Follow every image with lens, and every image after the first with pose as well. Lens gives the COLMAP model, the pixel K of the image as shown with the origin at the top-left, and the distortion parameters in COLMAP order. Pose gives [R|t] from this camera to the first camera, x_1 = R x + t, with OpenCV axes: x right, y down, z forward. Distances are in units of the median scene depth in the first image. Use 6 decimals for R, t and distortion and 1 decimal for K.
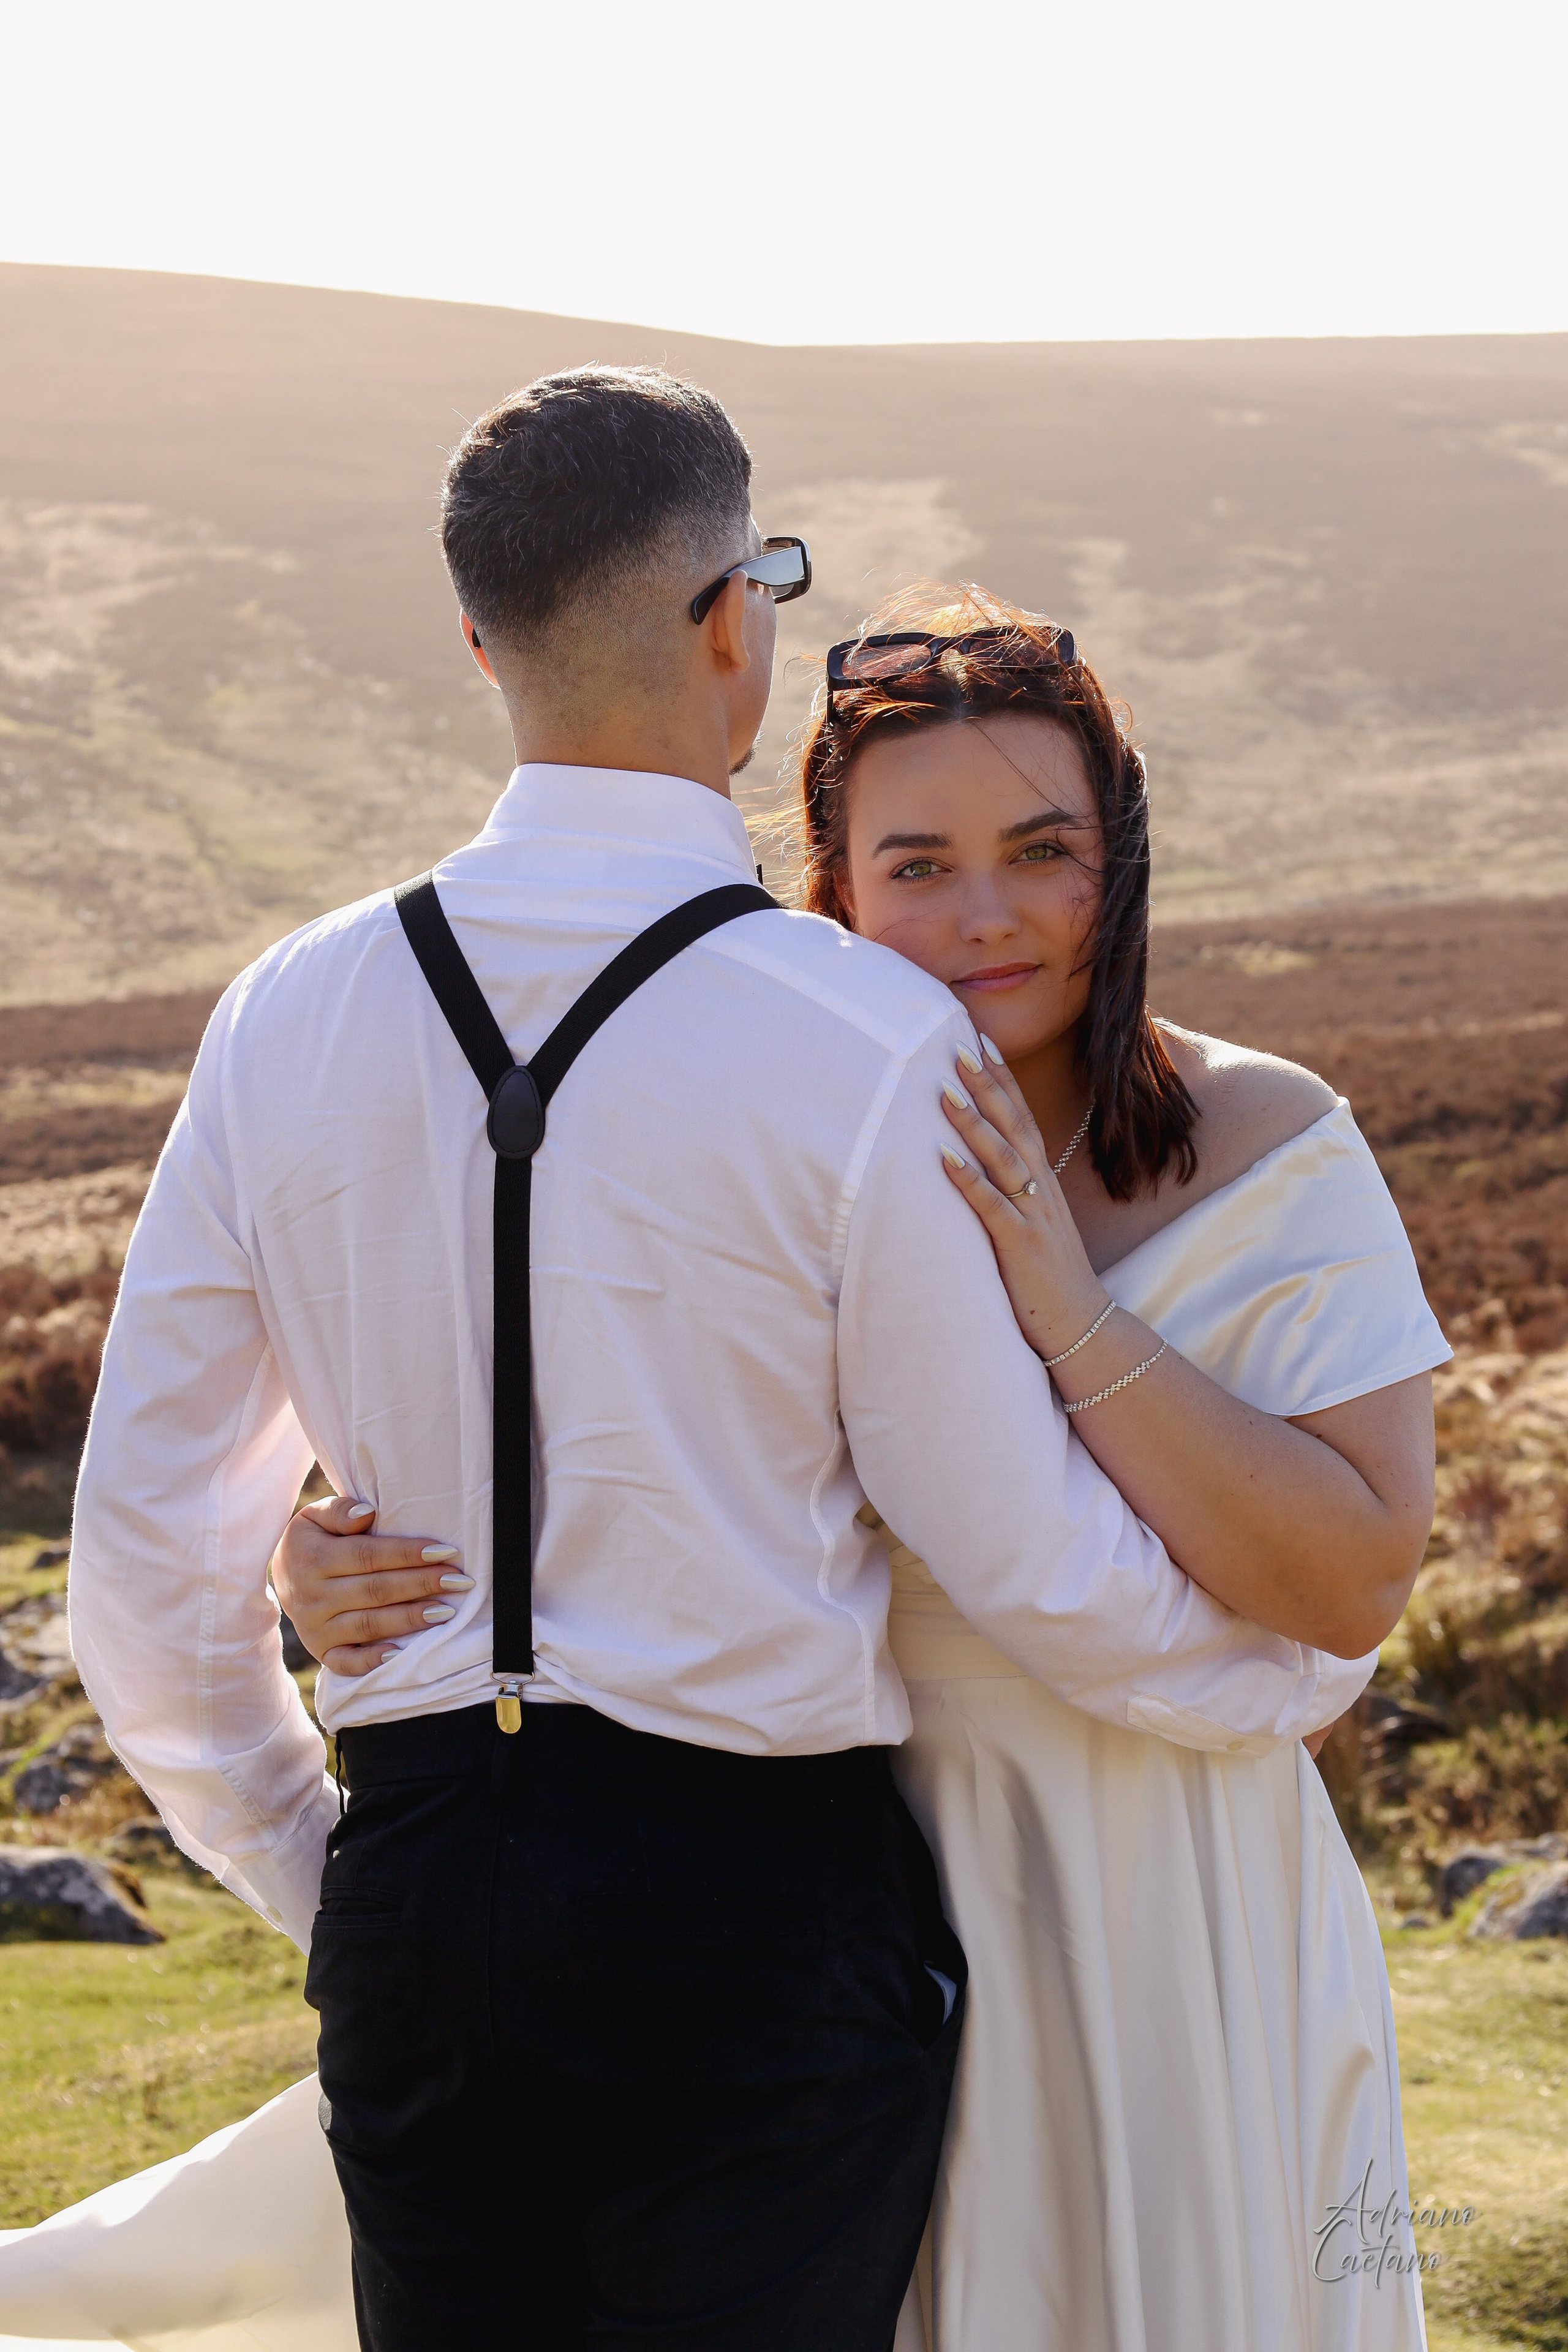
lens RADIAL K [[5305.6, 0, 792.1], [0, 5305.6, 1170.4], [0, 0, 1]] dist [-0.106117, 0.000000]
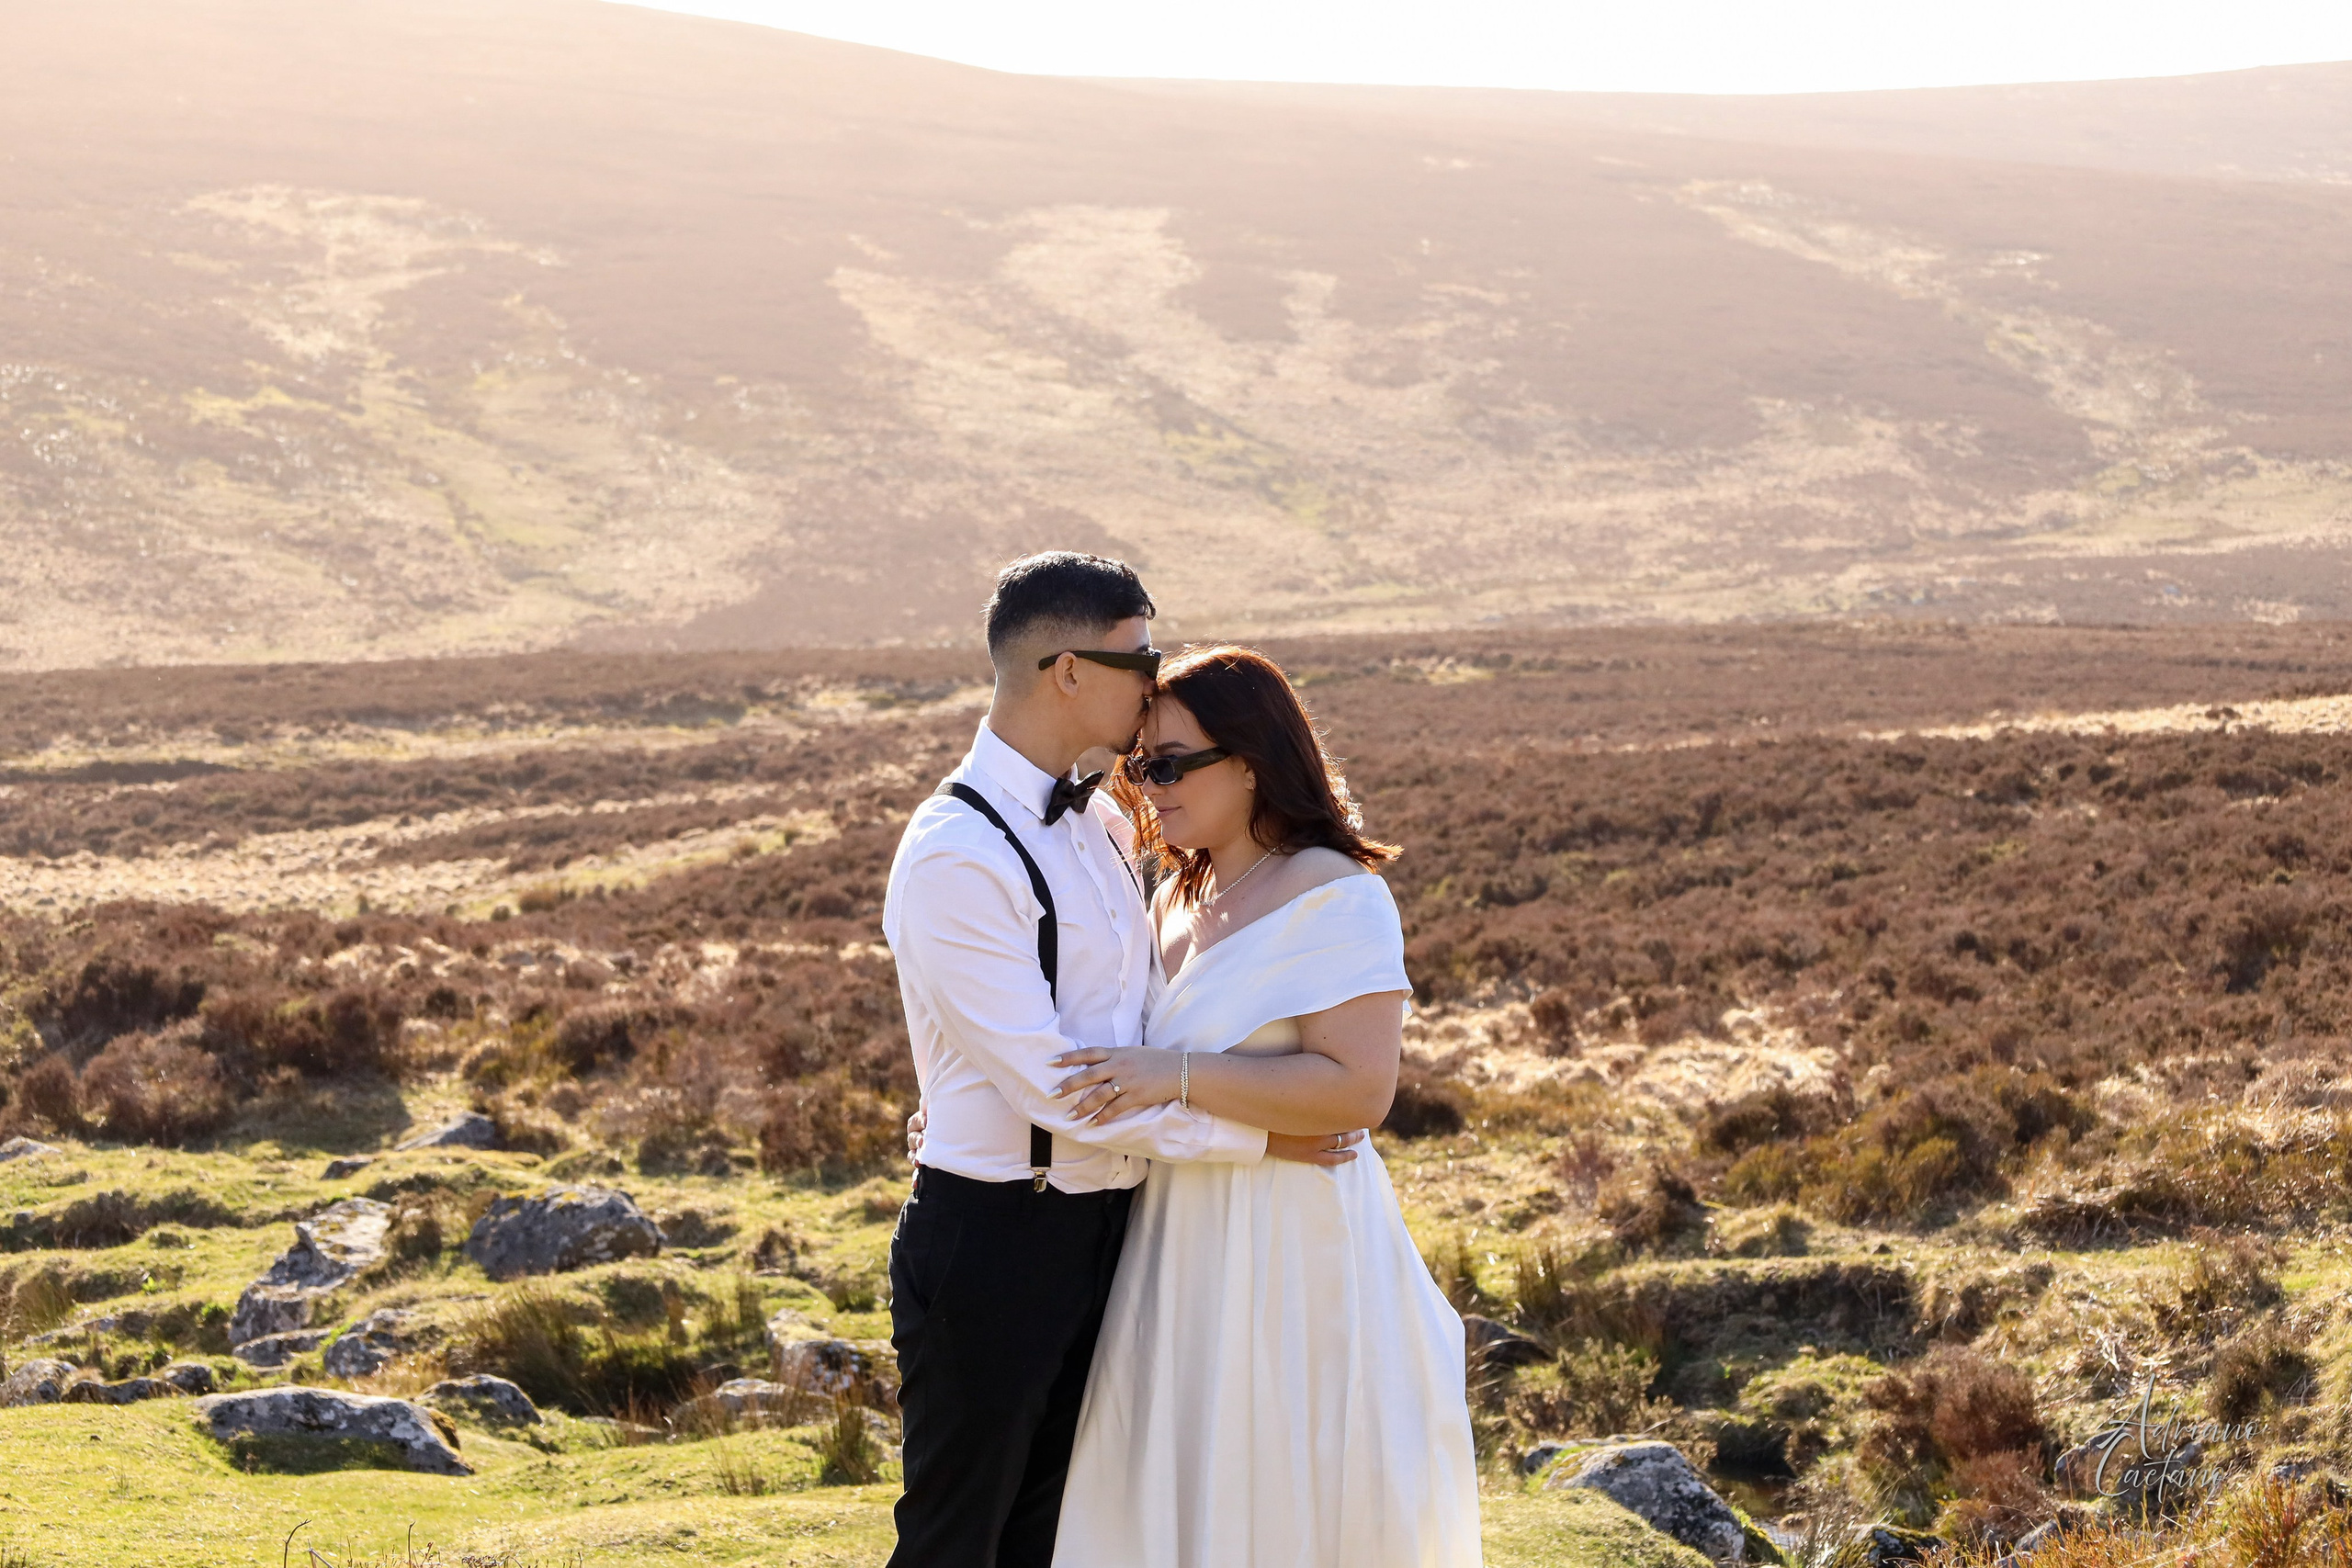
lens RADIAL K [[5358.5, 0, 1156.1], [0, 5358.5, 771.1], [0, 0, 1]] dist [-0.124348, 0.000000]
pose [[0.998652, 0.042169, 0.030278, -0.003480], [-0.041769, 0.999033, -0.013723, -0.003226], [-0.030827, 0.012439, 0.999447, -0.134565]]
